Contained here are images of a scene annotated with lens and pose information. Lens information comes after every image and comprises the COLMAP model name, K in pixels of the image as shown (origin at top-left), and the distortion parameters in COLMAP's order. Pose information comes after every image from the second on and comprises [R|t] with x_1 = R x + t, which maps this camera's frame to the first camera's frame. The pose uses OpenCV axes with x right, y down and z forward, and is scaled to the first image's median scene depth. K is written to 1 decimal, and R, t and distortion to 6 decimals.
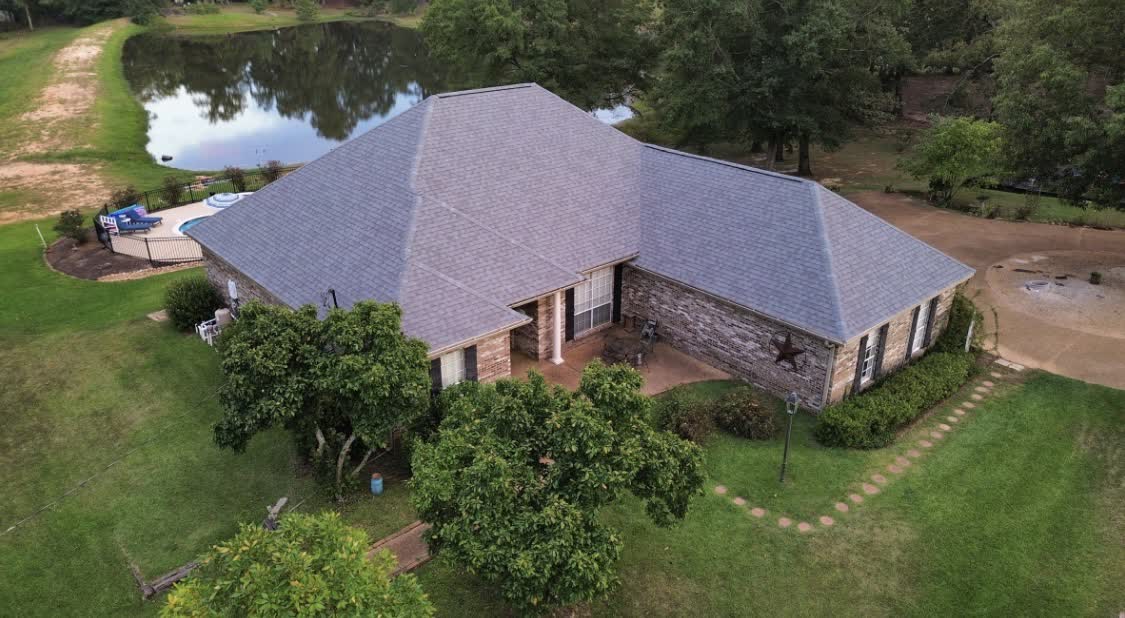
lens RADIAL K [[814.8, 0, 563.7], [0, 814.8, 310.1], [0, 0, 1]] dist [0.051649, -0.024341]
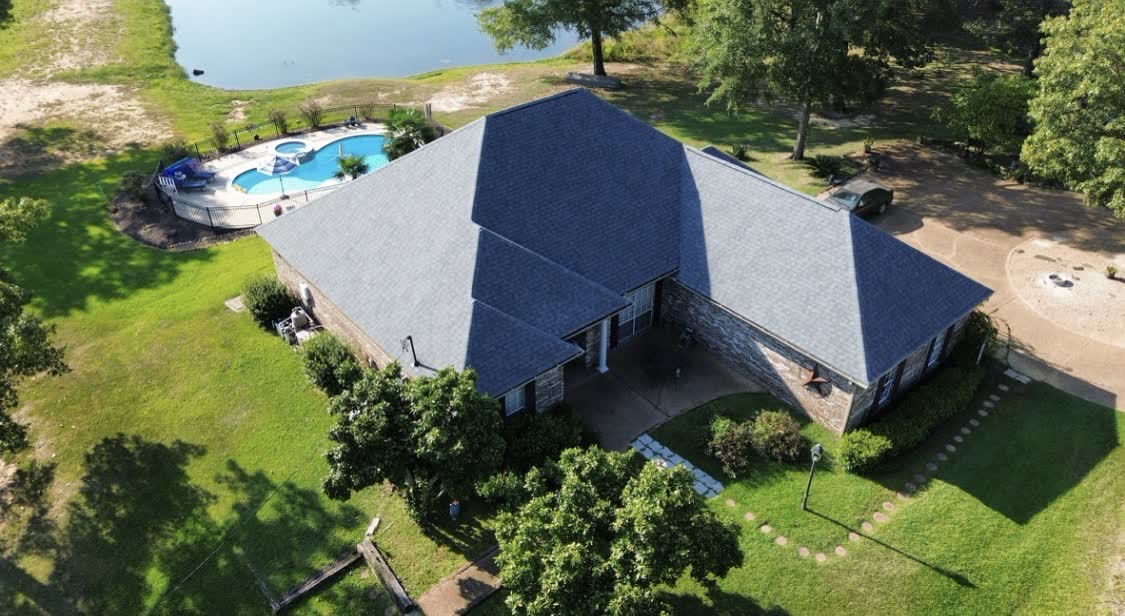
lens RADIAL K [[814.8, 0, 561.5], [0, 814.8, 308.6], [0, 0, 1]] dist [0.051649, -0.024341]
pose [[0.999759, 0.010574, -0.019256, -0.042545], [-0.006908, 0.983397, 0.181338, -0.213381], [0.020854, -0.181161, 0.983232, -0.070876]]
